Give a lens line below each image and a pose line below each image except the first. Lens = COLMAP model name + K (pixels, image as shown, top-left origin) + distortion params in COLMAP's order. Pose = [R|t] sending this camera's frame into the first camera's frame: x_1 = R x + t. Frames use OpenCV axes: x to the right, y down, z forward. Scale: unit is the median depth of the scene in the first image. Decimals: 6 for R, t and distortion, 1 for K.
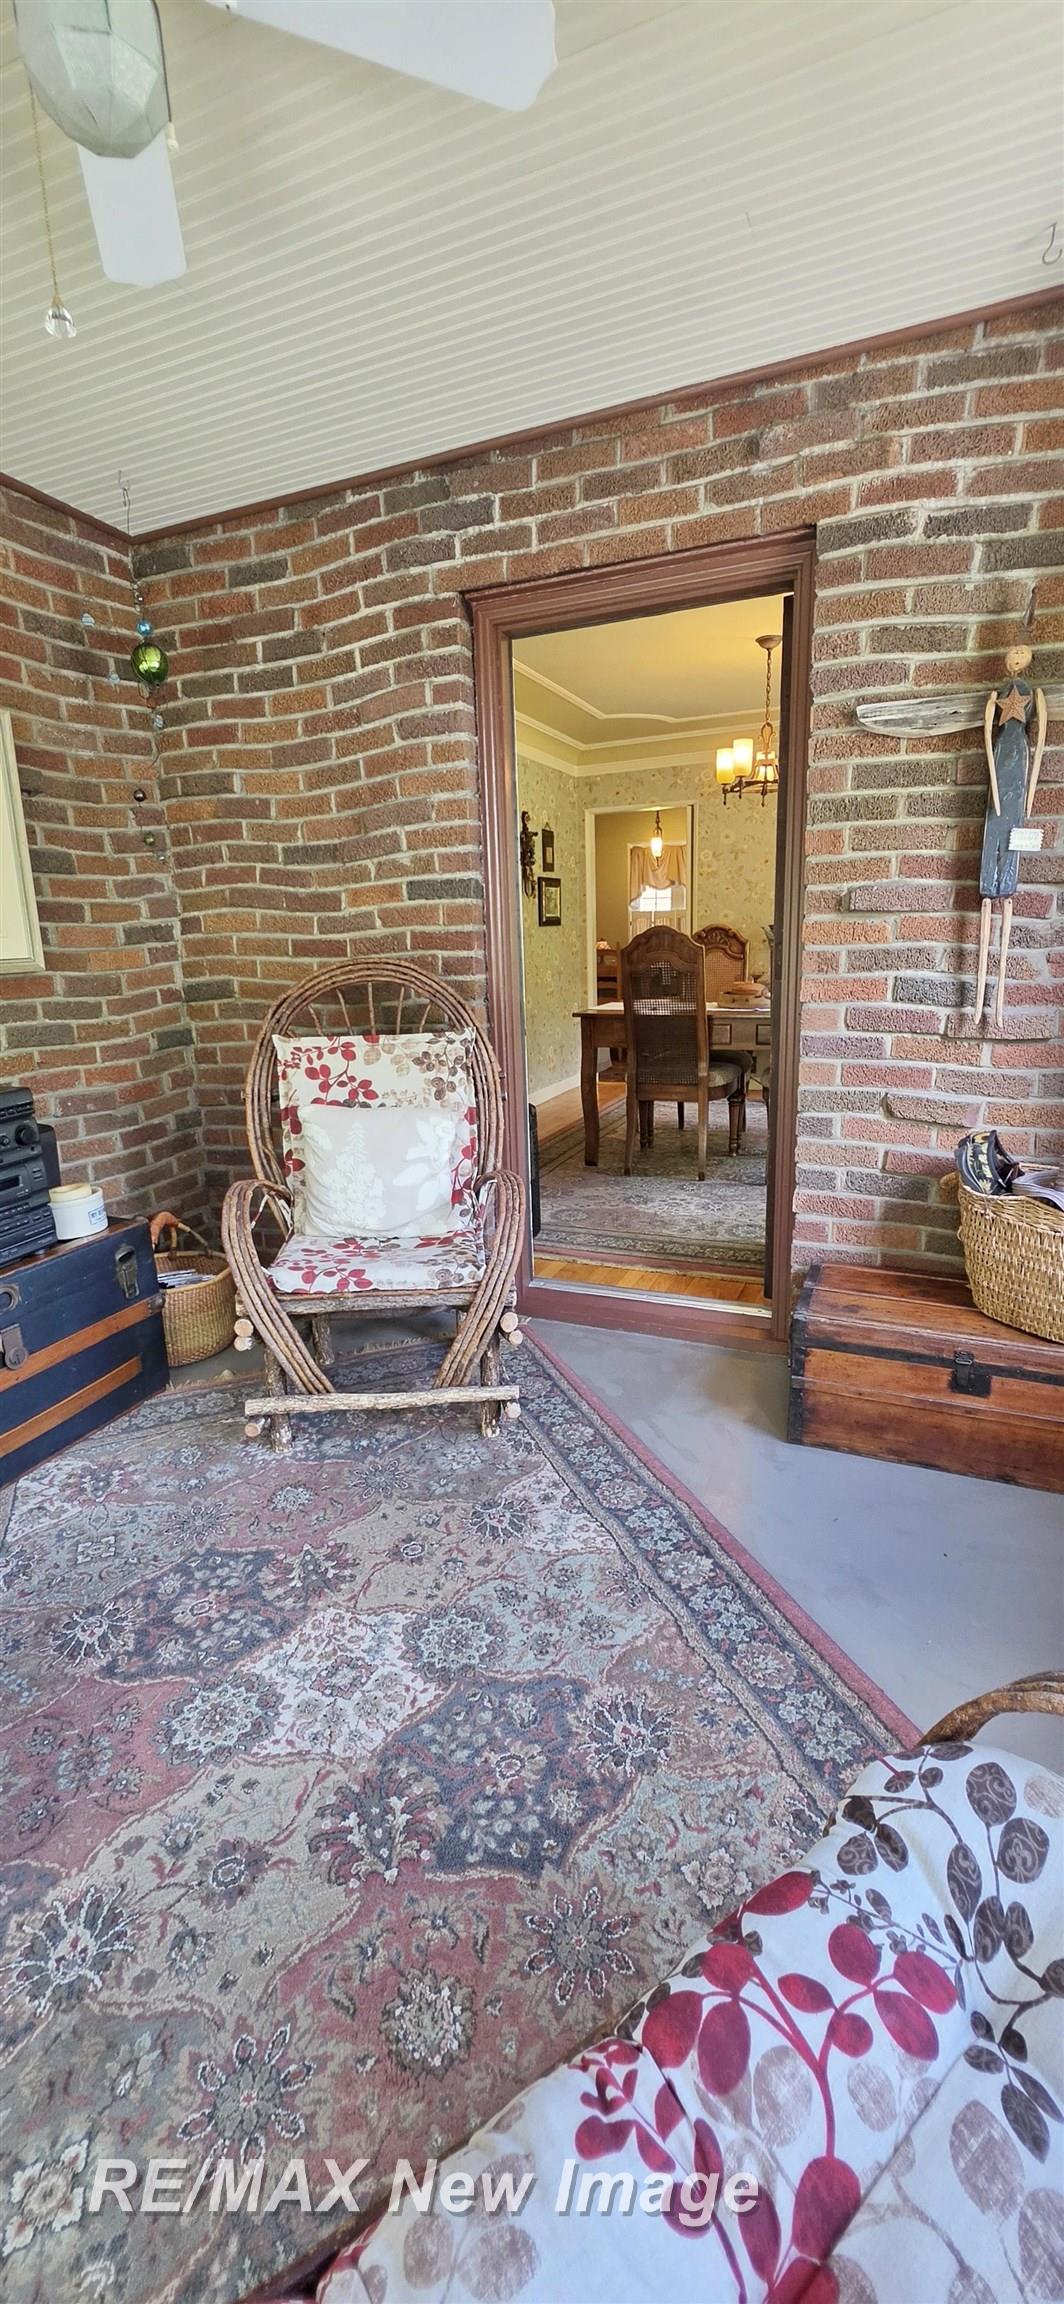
lens RADIAL K [[925.3, 0, 528.9], [0, 925.3, 1145.2], [0, 0, 1]] dist [-0.003031, -0.000207]
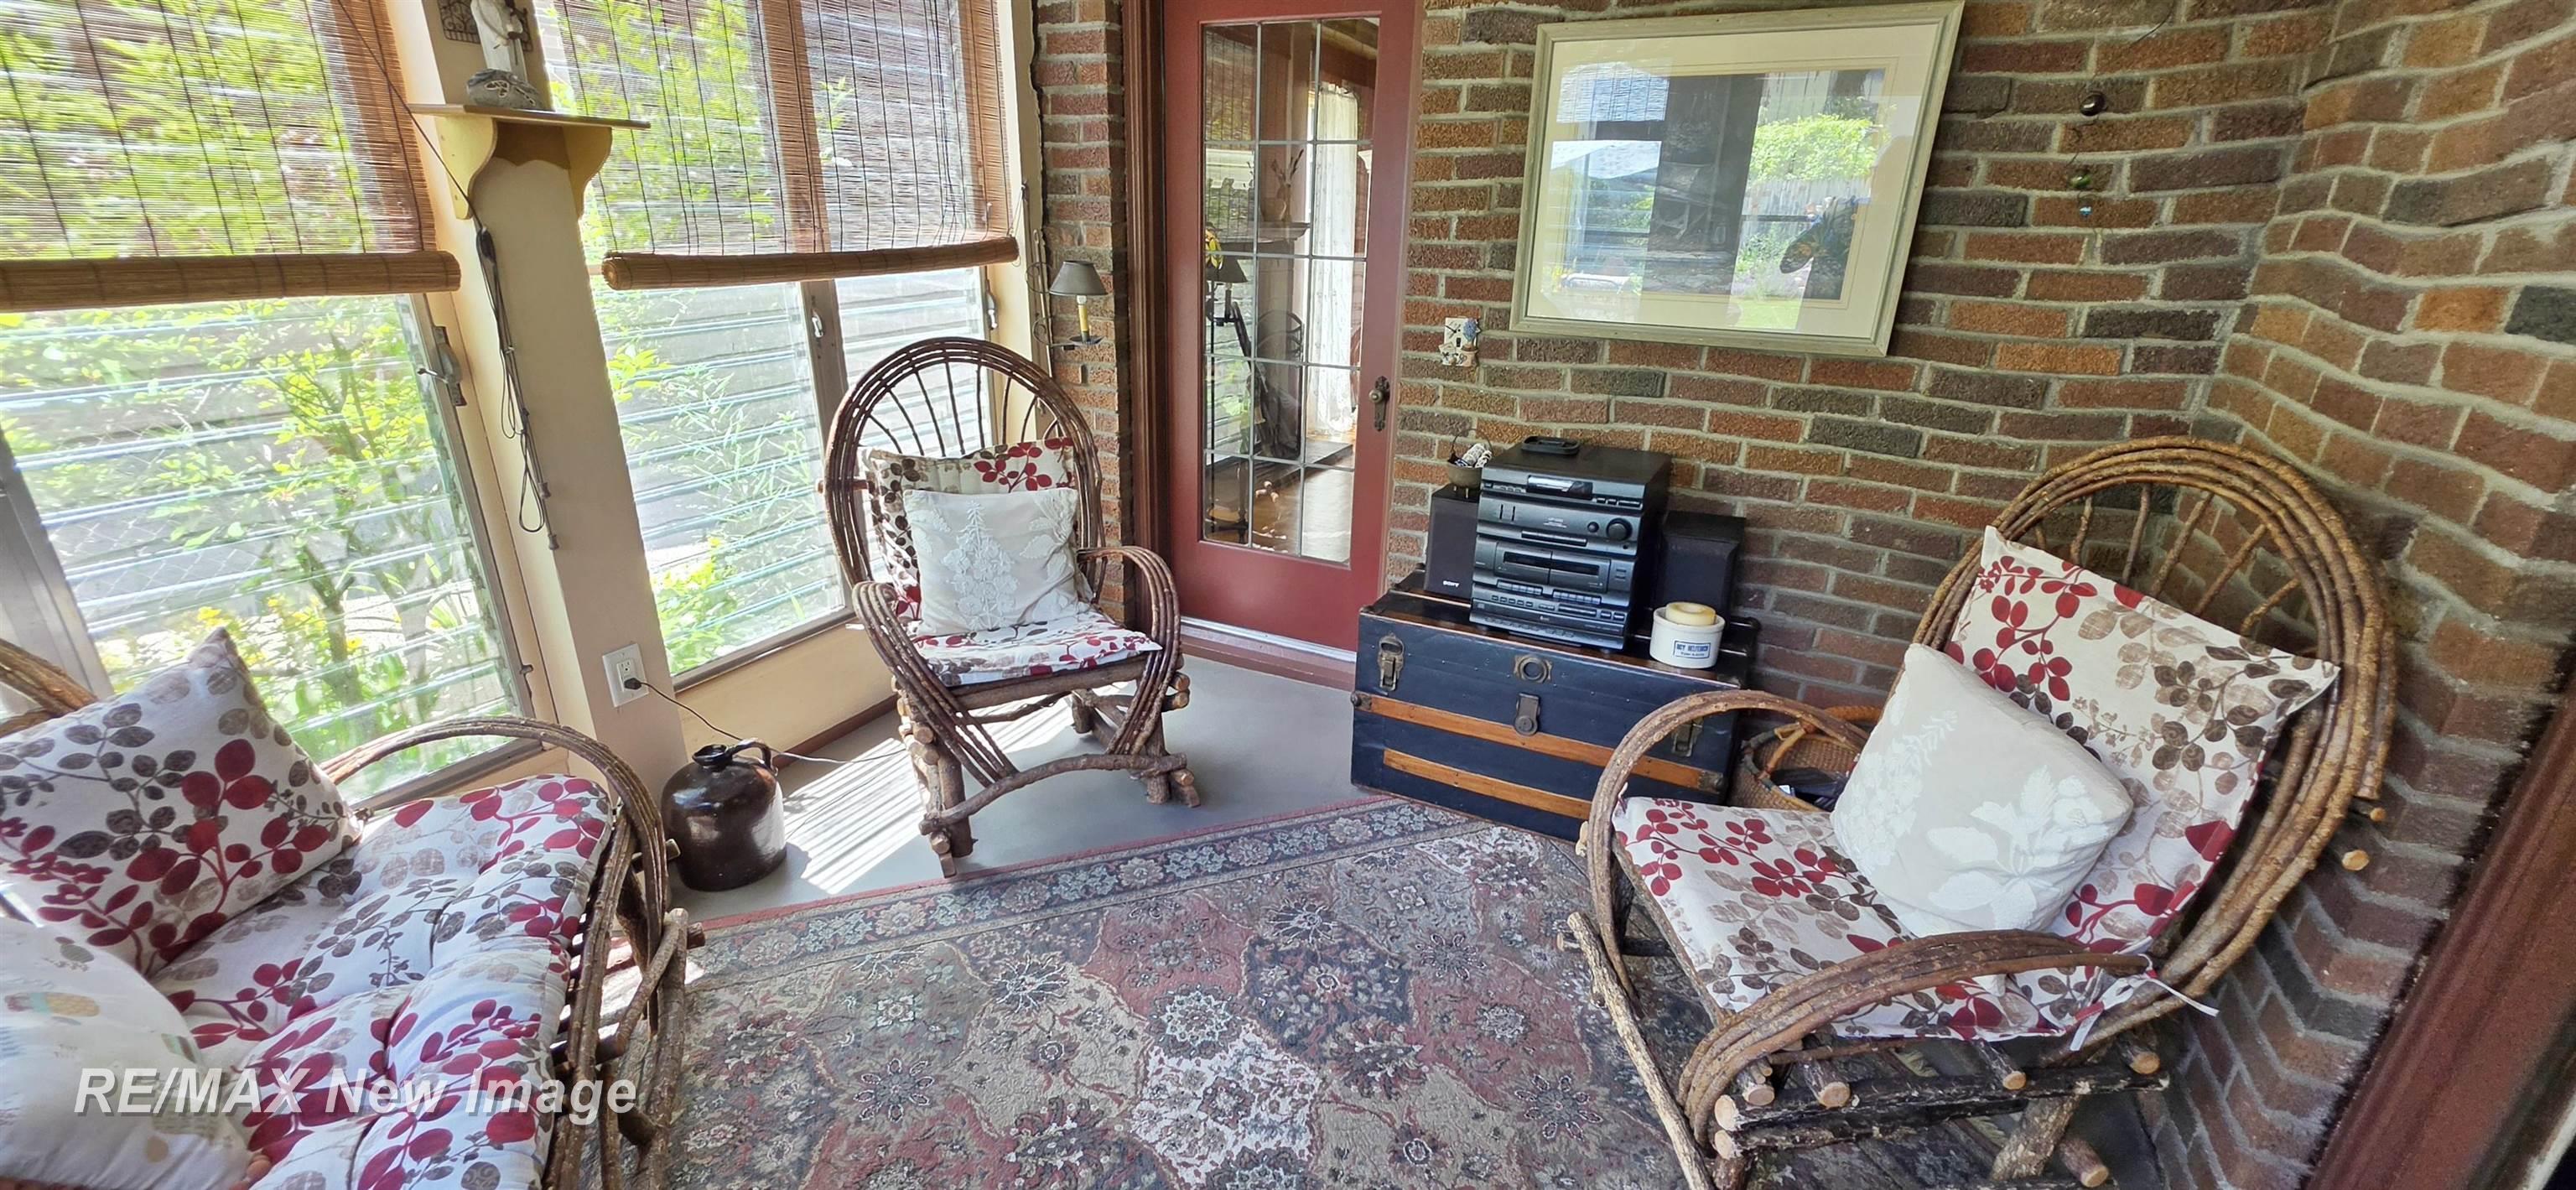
lens RADIAL K [[1034.6, 0, 1280.0], [0, 1034.6, 602.4], [0, 0, 1]] dist [-0.003031, -0.000207]
pose [[-0.061185, 0.382092, -0.922097, 0.383718], [-0.246131, 0.889523, 0.384926, -0.217667], [0.967303, 0.250508, 0.039620, 0.538544]]
